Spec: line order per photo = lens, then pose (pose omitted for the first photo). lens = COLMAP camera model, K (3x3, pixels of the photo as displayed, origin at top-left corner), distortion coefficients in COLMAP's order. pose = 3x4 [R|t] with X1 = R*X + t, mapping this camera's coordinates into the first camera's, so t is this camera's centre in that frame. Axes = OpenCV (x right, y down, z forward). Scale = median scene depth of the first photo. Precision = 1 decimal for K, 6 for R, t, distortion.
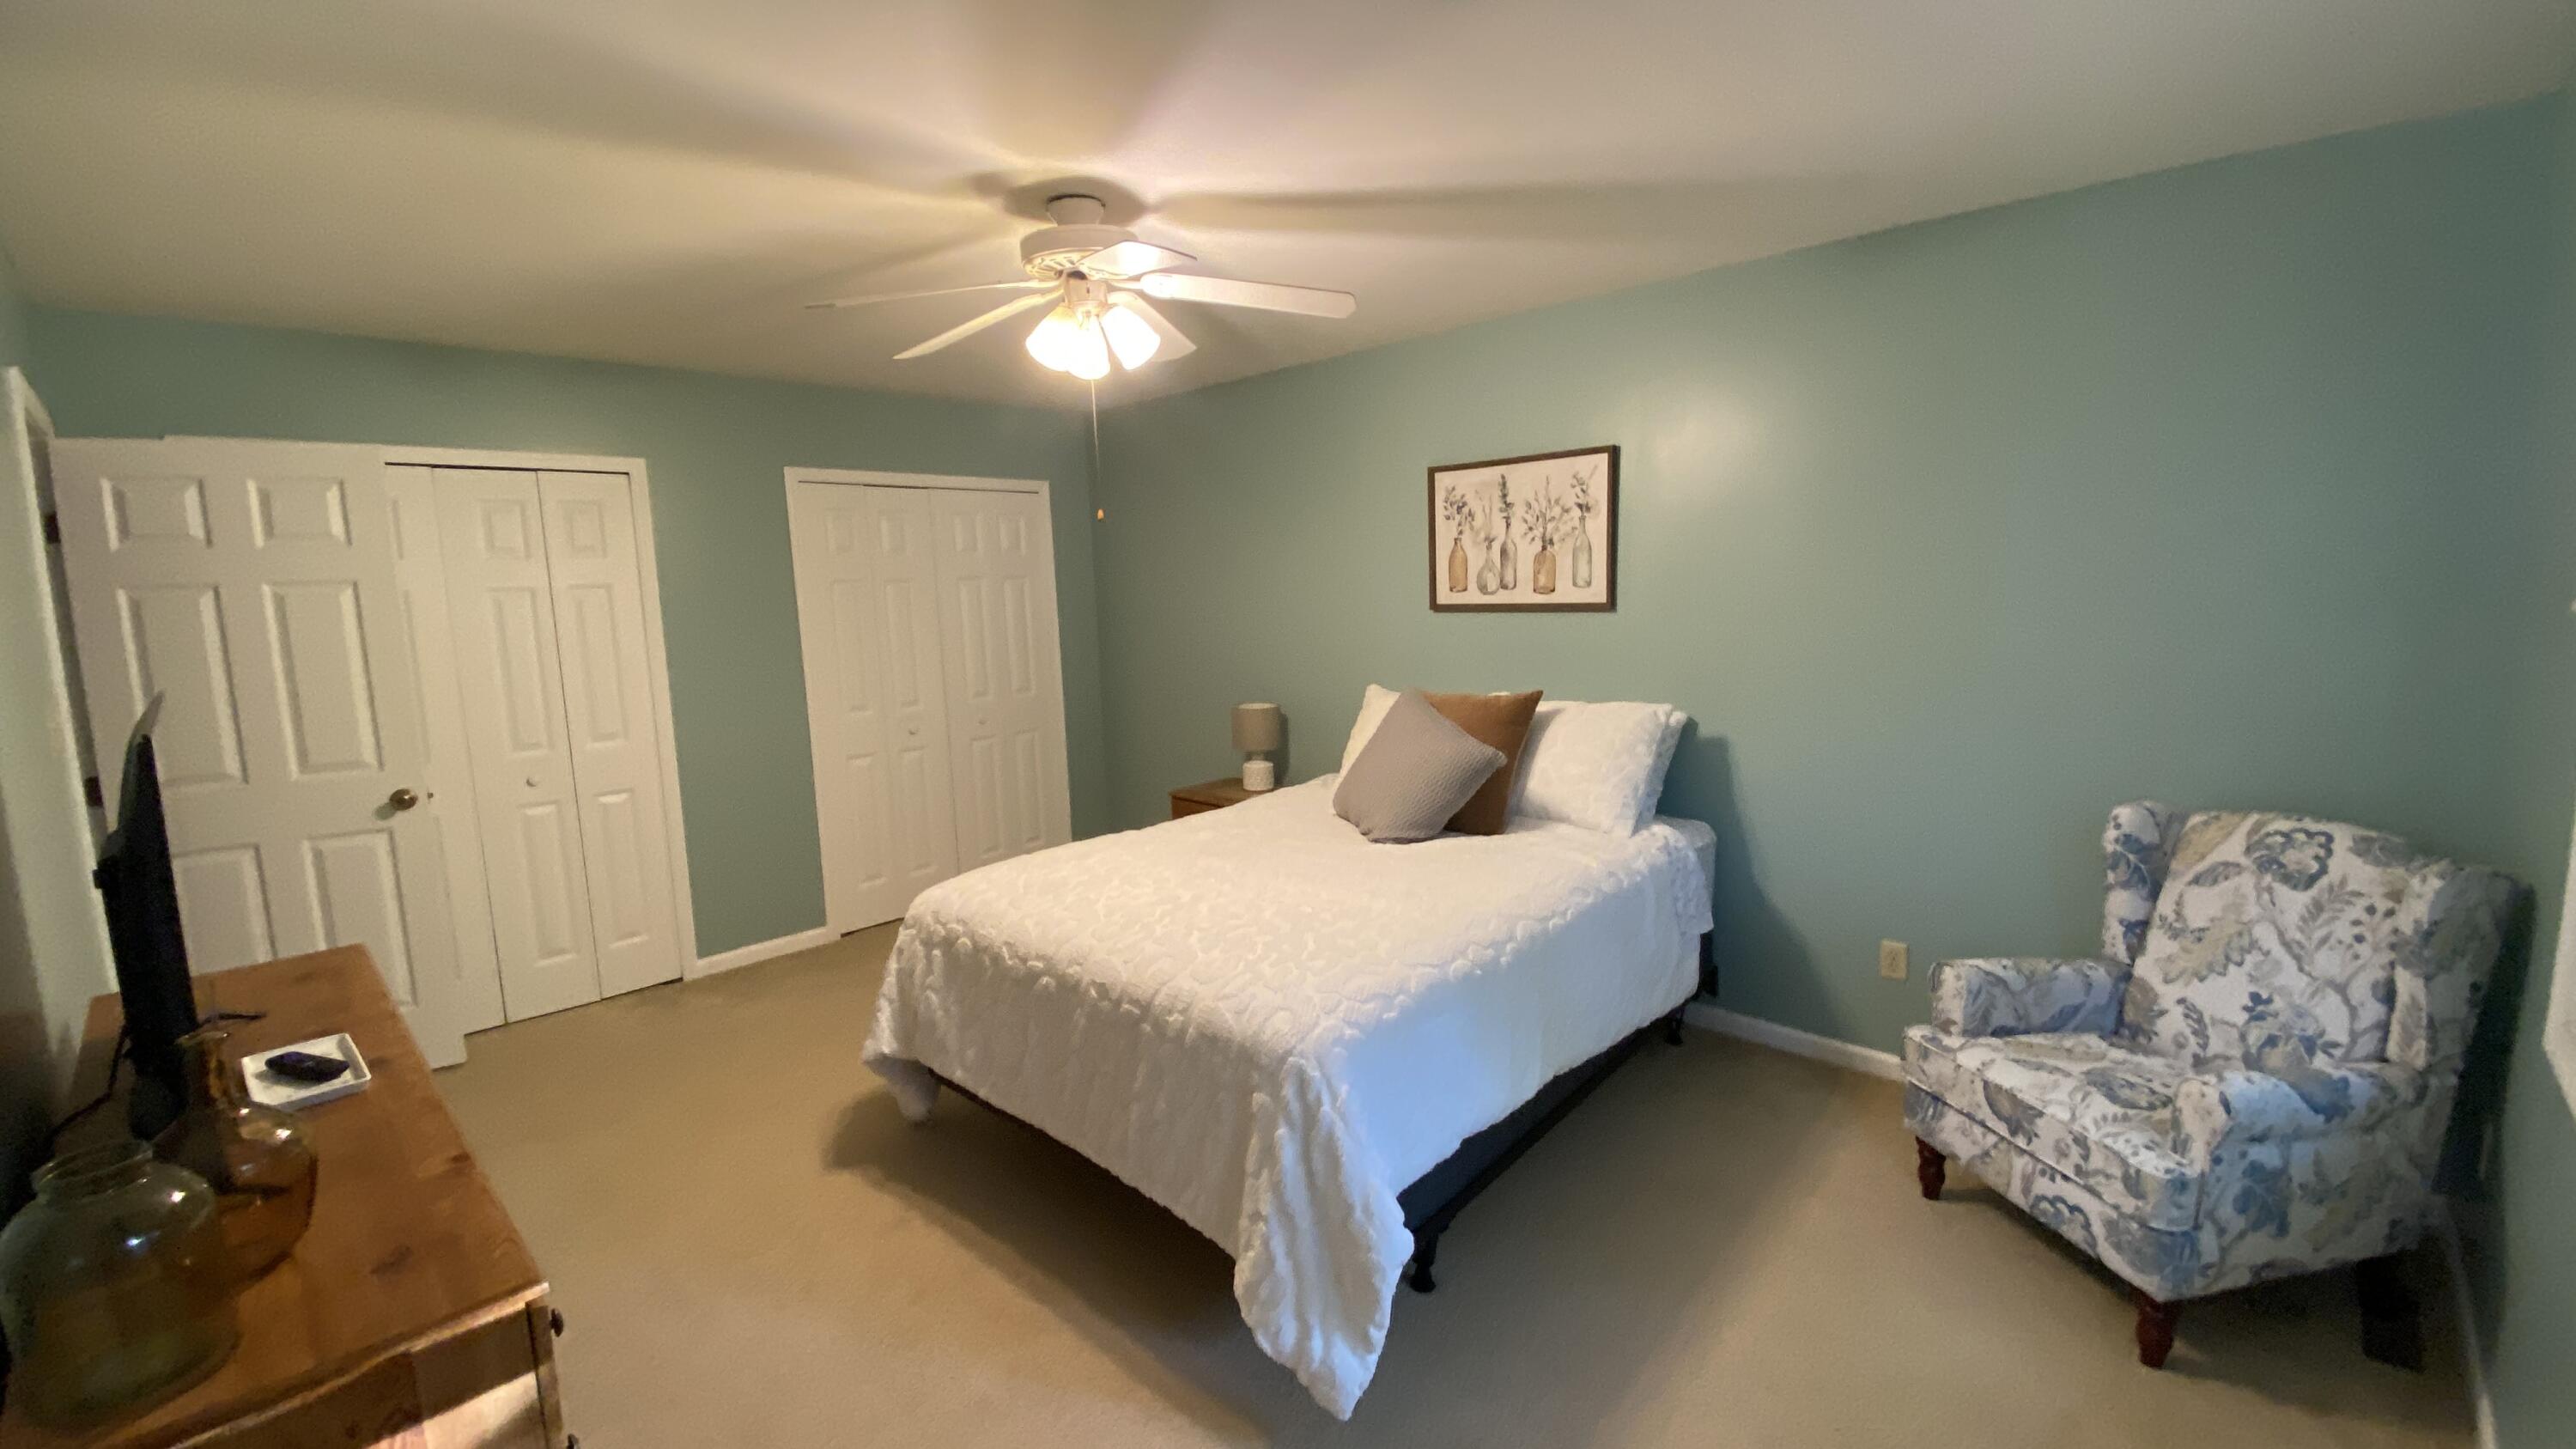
lens RADIAL K [[1040.8, 0, 1284.2], [0, 1040.8, 732.7], [0, 0, 1]] dist [0.017007, -0.018520]
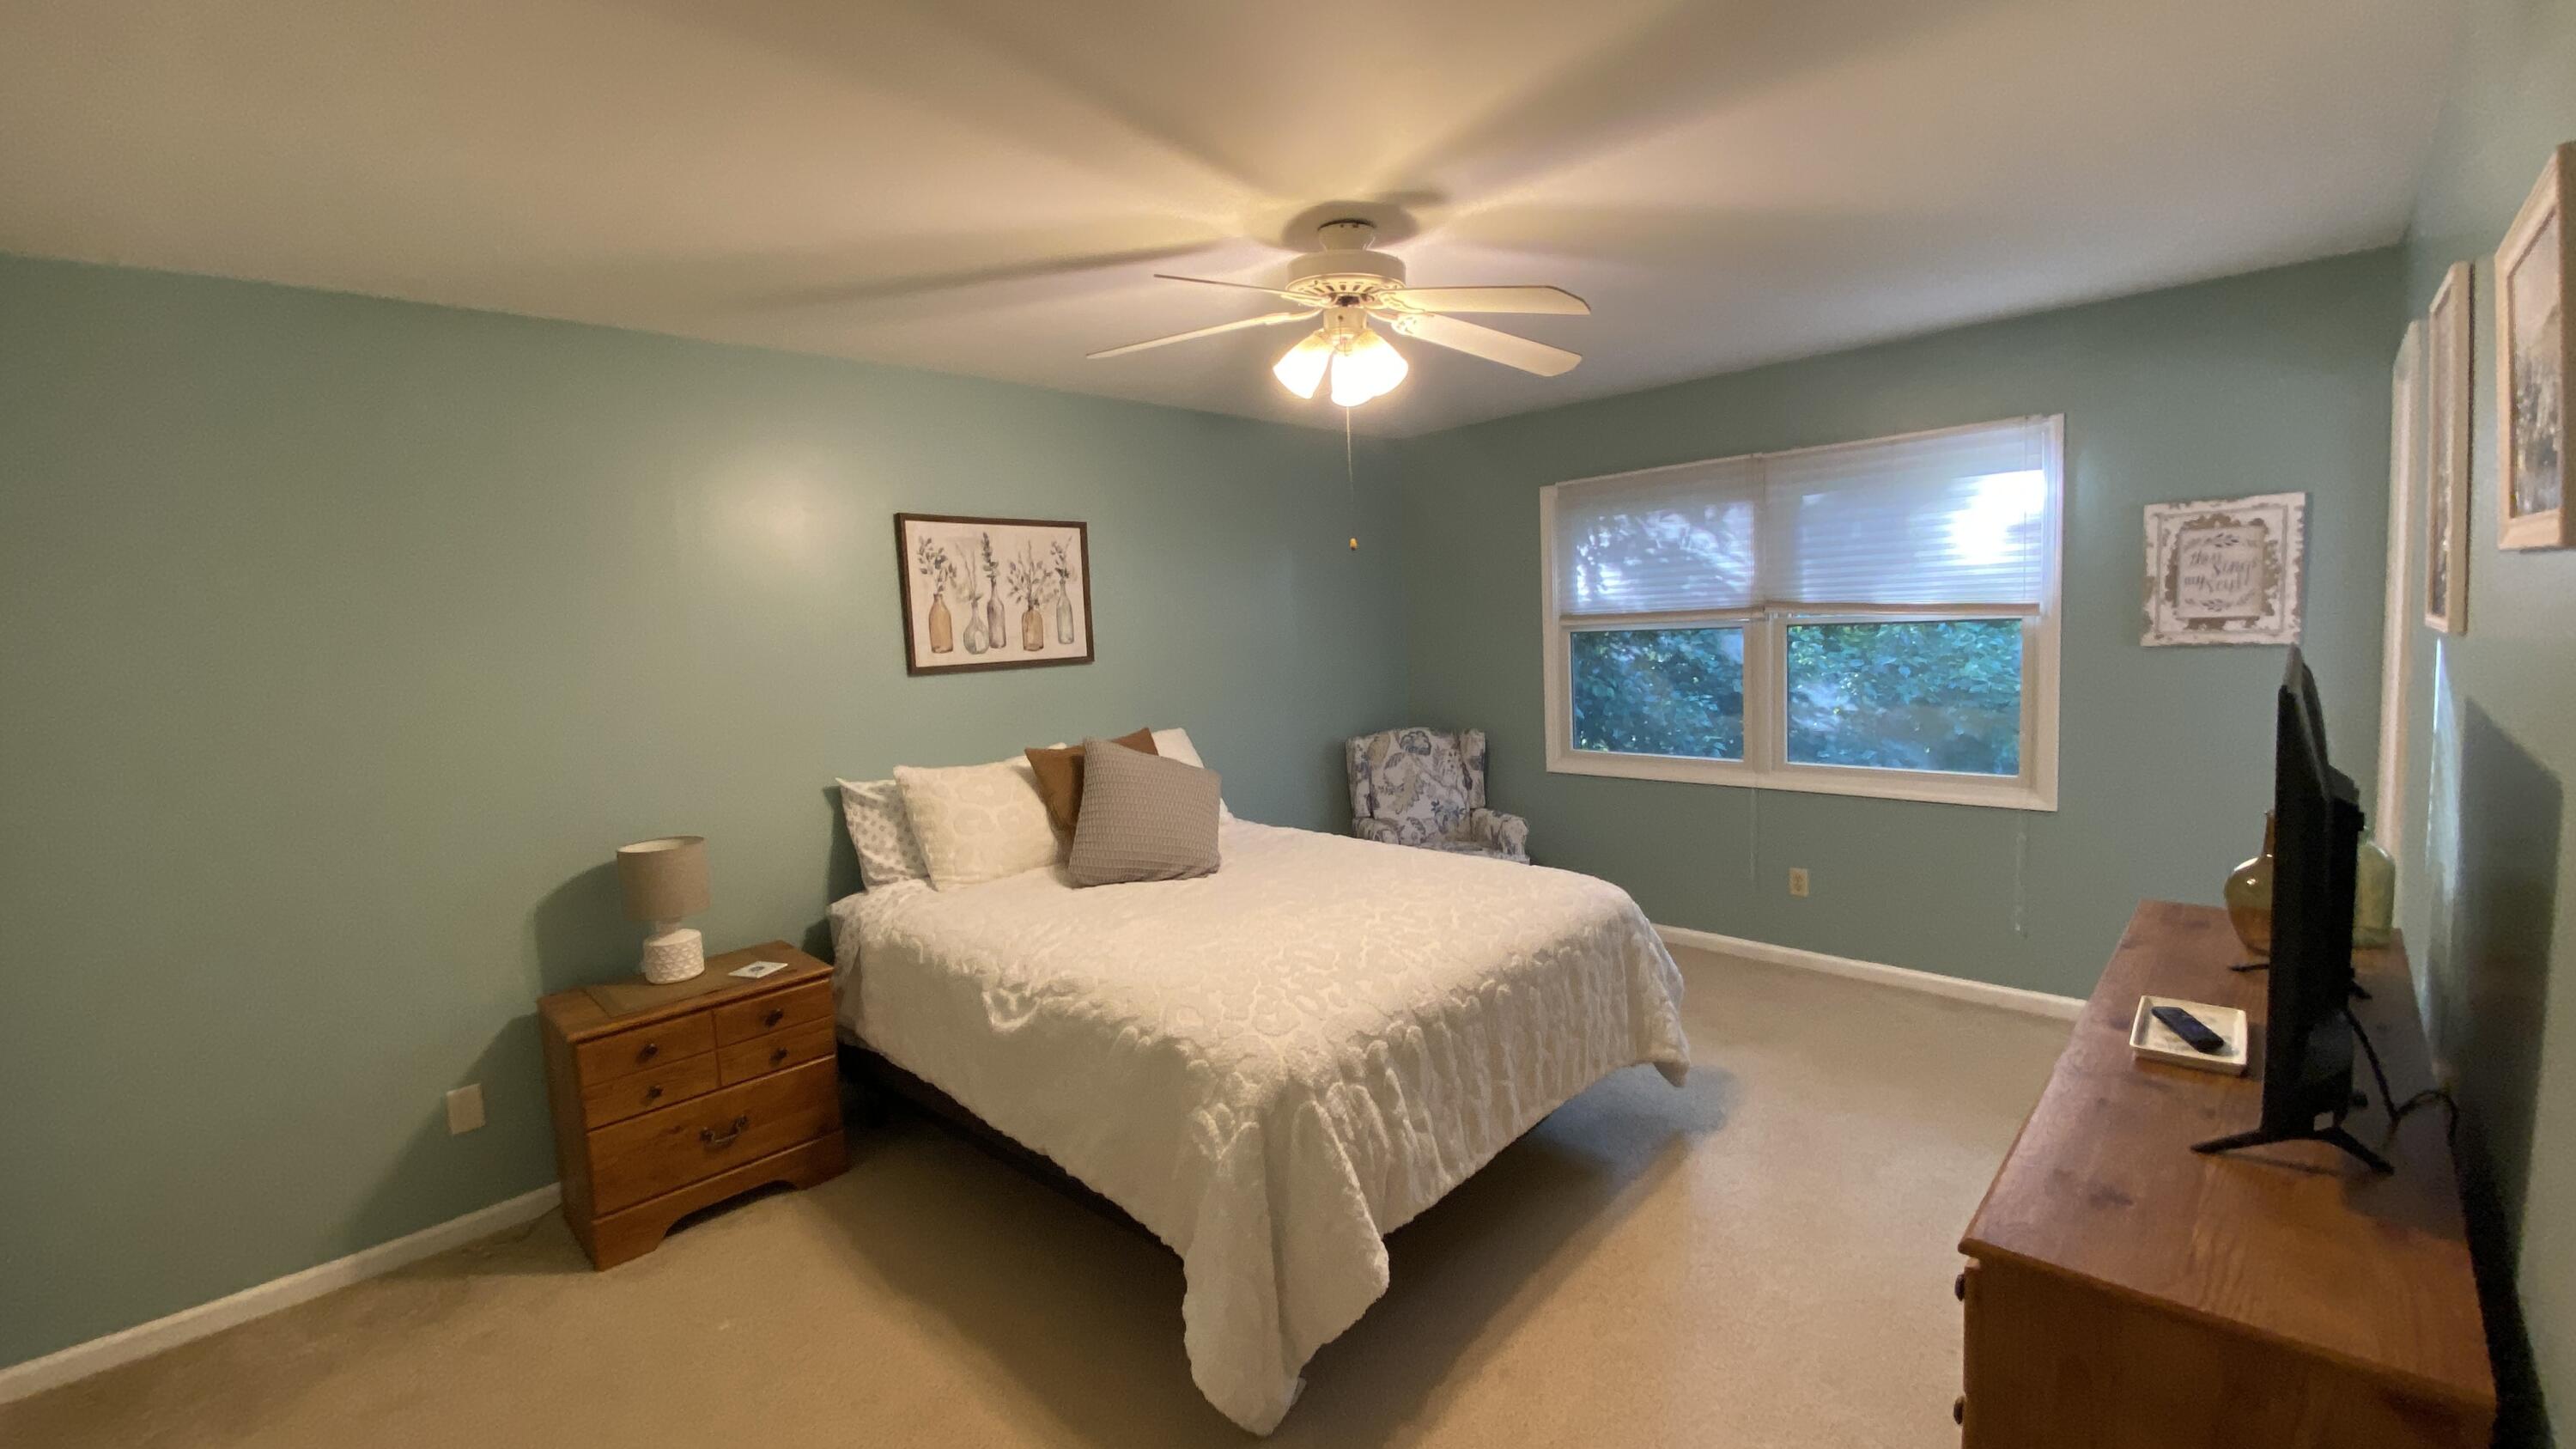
lens RADIAL K [[1040.8, 0, 1293.2], [0, 1040.8, 725.6], [0, 0, 1]] dist [0.017007, -0.018520]
pose [[-0.017793, -0.070525, 0.997351, -0.810286], [0.190241, 0.979047, 0.072625, -0.085644], [-0.981576, 0.191029, -0.004003, 0.761671]]
